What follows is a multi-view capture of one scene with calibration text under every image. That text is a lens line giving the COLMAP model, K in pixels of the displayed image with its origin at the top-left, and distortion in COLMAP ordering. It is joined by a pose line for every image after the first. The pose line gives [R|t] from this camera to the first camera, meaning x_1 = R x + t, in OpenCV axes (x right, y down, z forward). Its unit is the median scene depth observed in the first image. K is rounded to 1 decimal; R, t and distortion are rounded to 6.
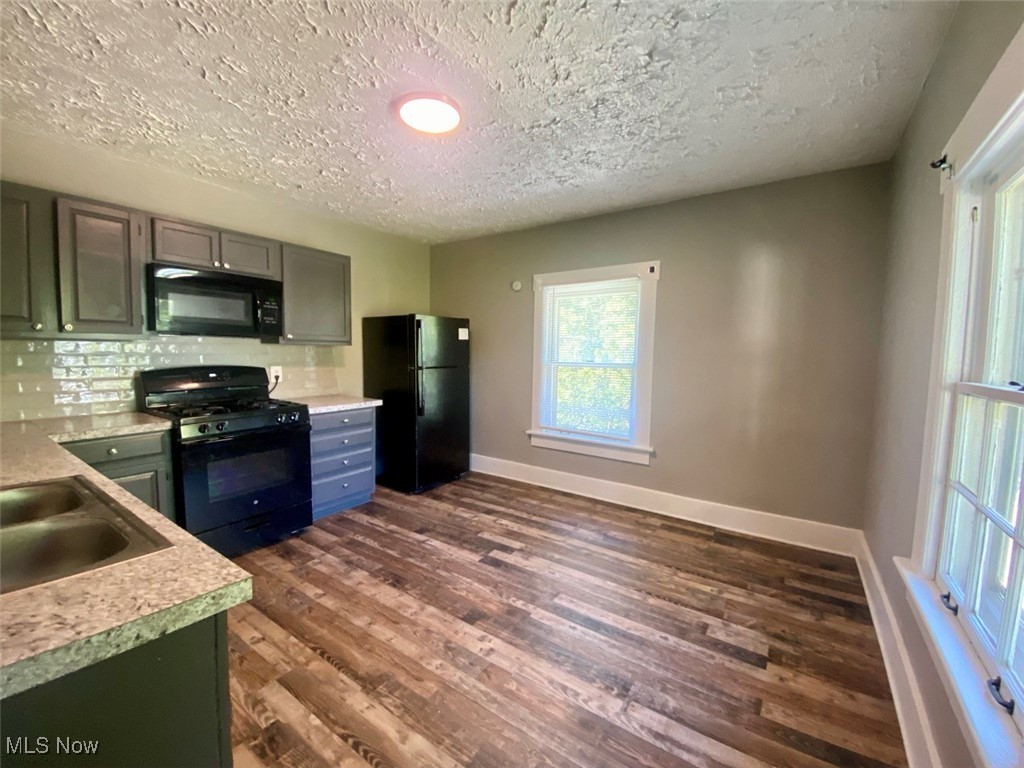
lens RADIAL K [[419.6, 0, 509.3], [0, 419.6, 384.3], [0, 0, 1]] dist [0.012145, -0.002860]
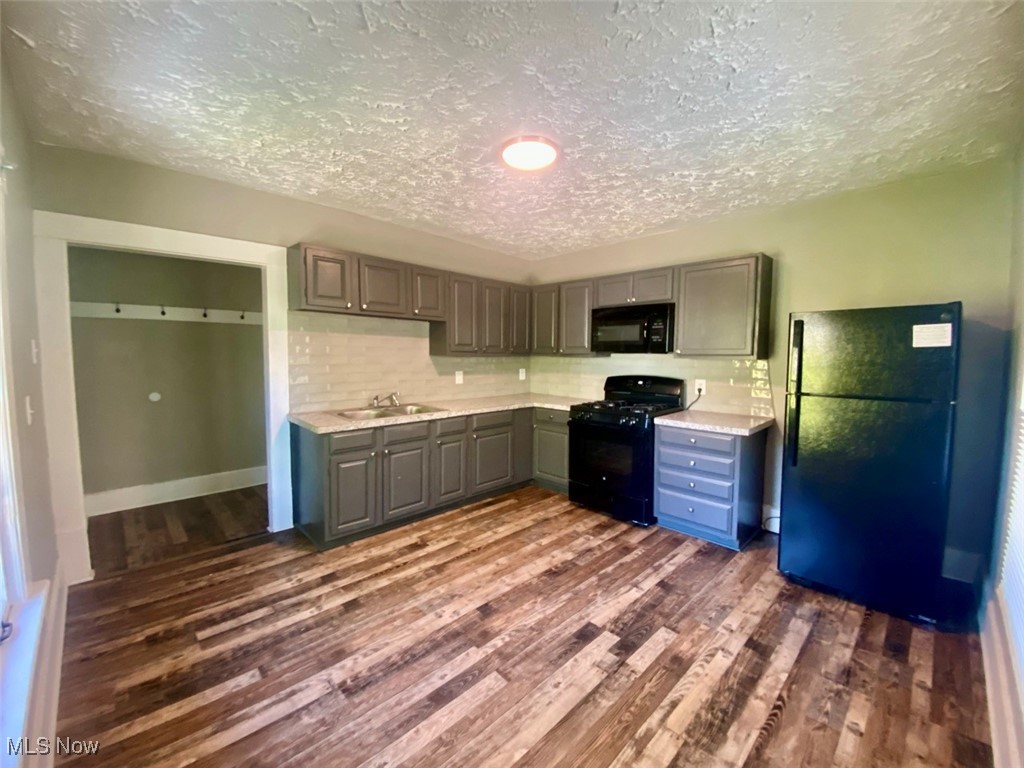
lens RADIAL K [[419.6, 0, 510.6], [0, 419.6, 379.4], [0, 0, 1]] dist [0.012145, -0.002860]
pose [[-0.197807, 0.053348, -0.978788, 0.743254], [-0.086356, 0.993687, 0.071612, -0.099035], [0.976430, 0.098690, -0.191952, 0.959717]]
